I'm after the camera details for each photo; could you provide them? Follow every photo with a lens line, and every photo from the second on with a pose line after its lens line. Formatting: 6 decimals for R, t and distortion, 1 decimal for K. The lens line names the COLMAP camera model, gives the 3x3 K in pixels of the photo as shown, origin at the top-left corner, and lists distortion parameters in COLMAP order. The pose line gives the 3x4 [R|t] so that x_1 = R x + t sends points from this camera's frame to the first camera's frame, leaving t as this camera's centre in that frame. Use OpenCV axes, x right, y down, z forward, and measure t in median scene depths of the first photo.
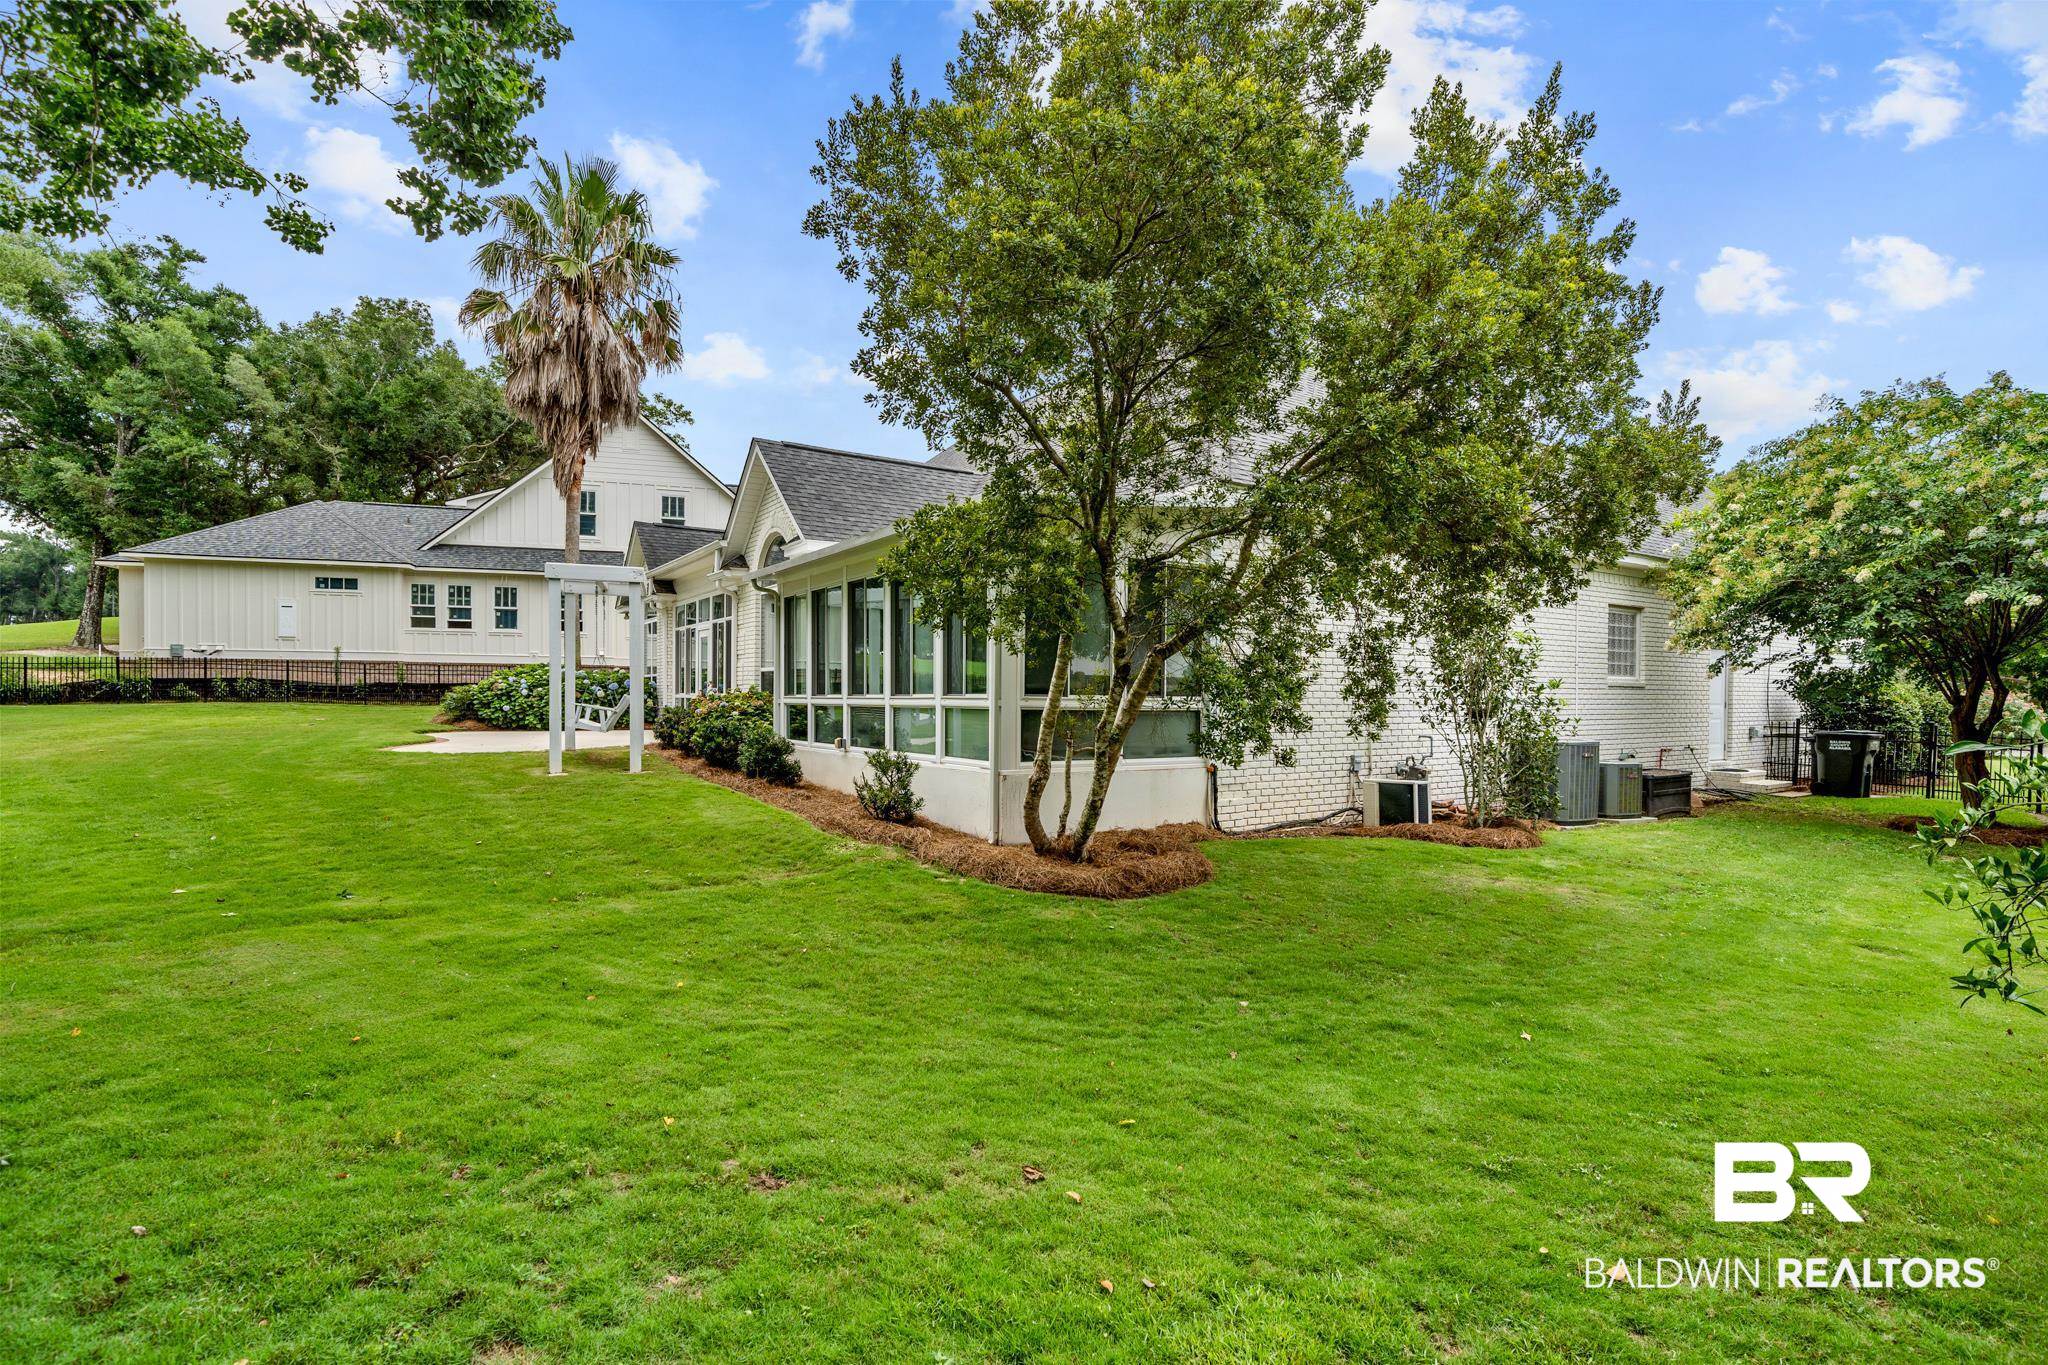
lens RADIAL K [[978.6, 0, 1020.4], [0, 978.6, 694.0], [0, 0, 1]] dist [-0.000191, 0.000552]
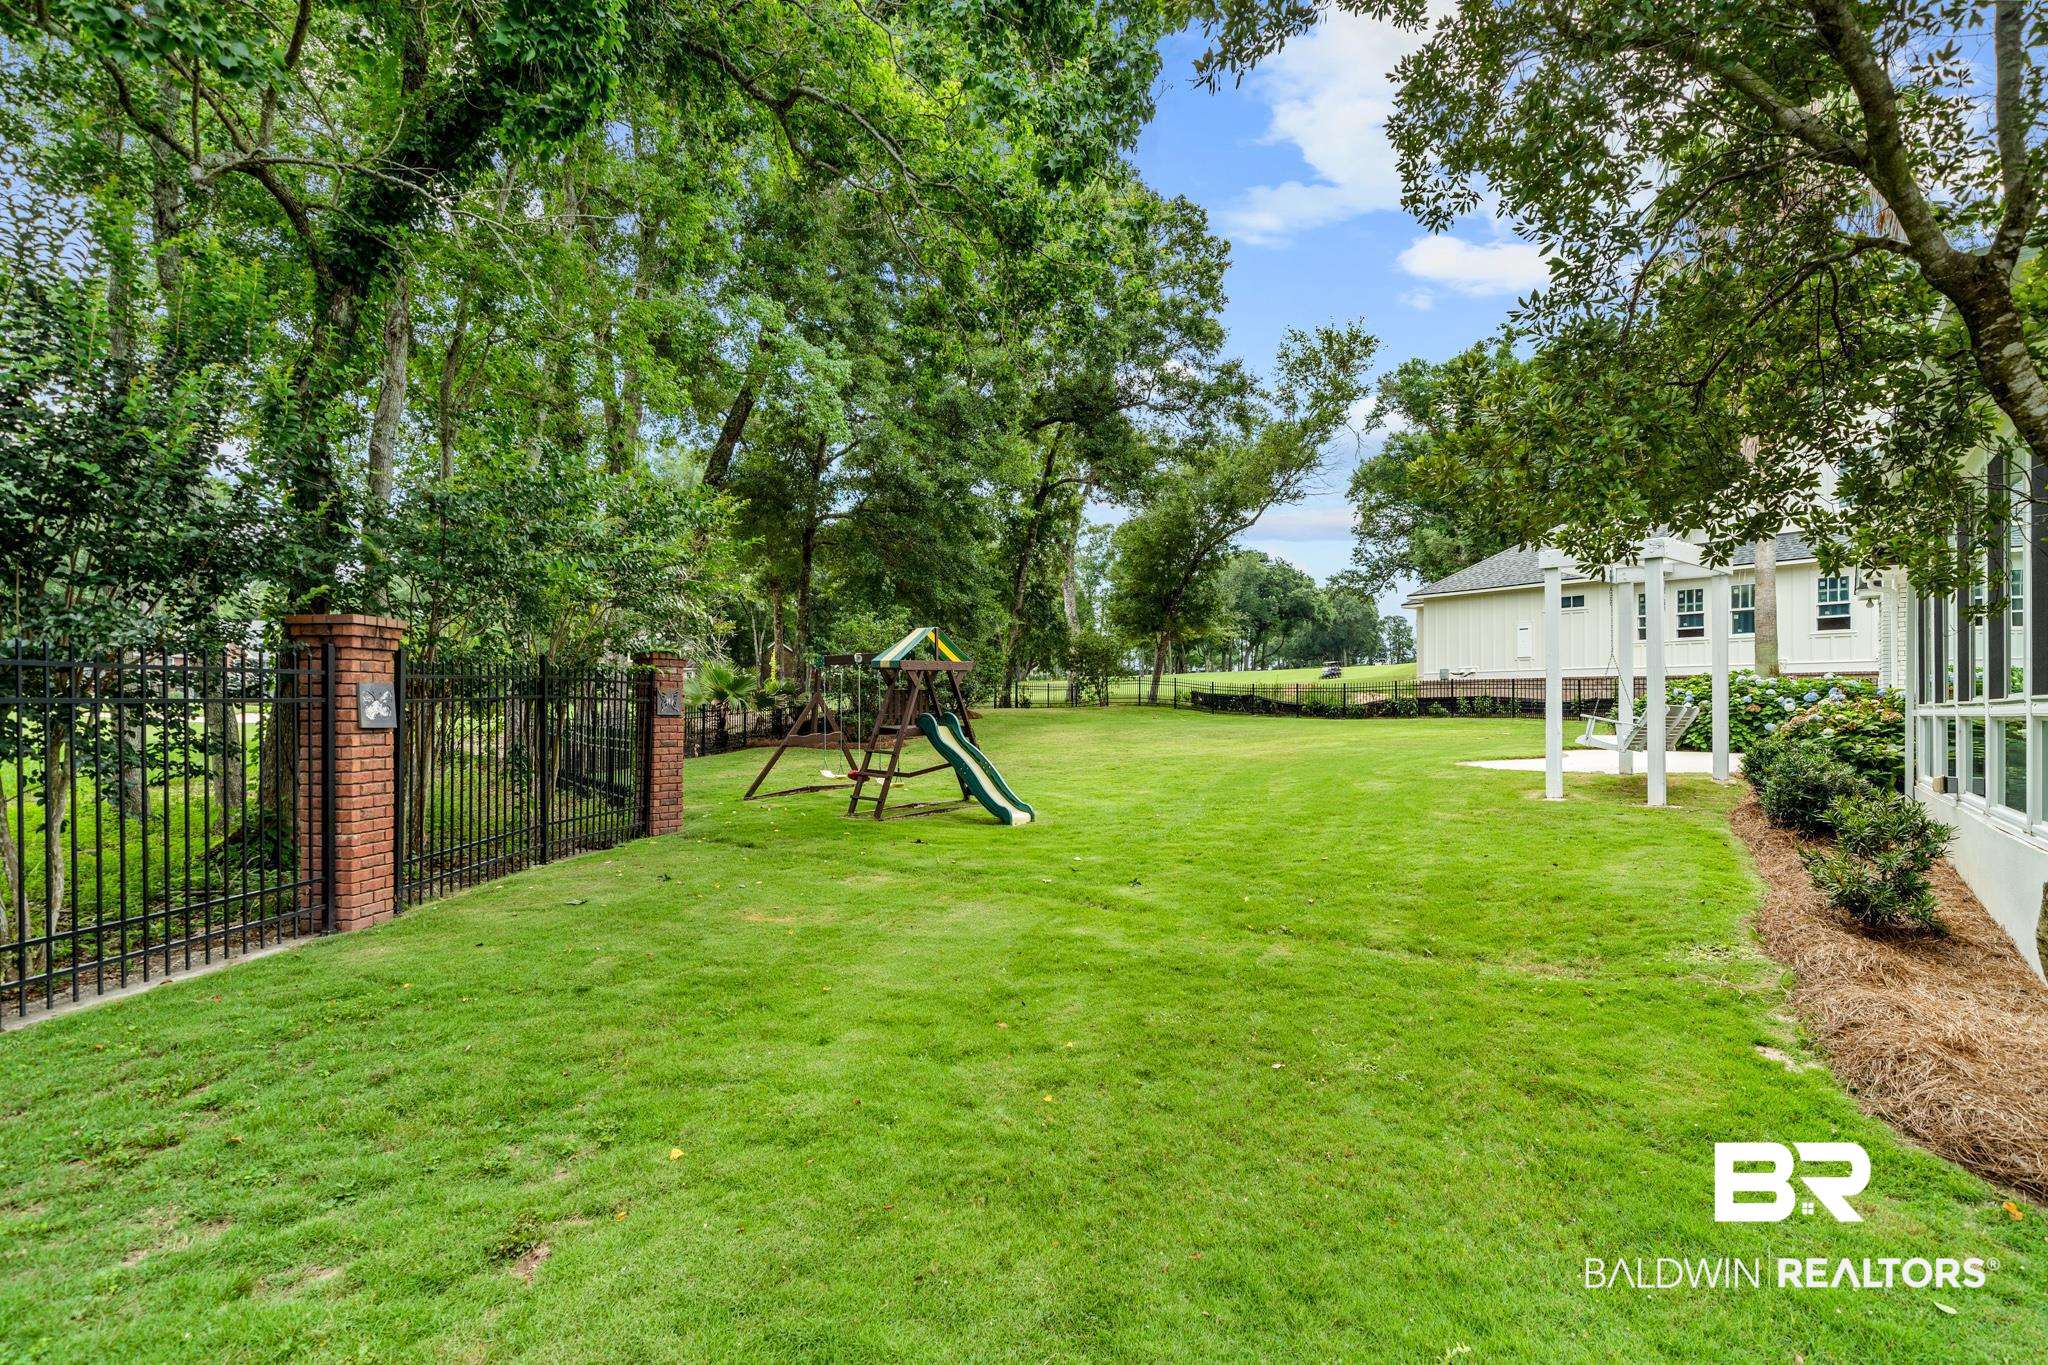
lens RADIAL K [[978.6, 0, 1020.4], [0, 978.6, 694.0], [0, 0, 1]] dist [-0.000191, 0.000552]
pose [[0.326507, -0.021089, -0.944959, 0.089934], [0.002045, 0.999764, -0.021606, 0.004214], [0.945192, 0.005122, 0.326474, 0.146015]]
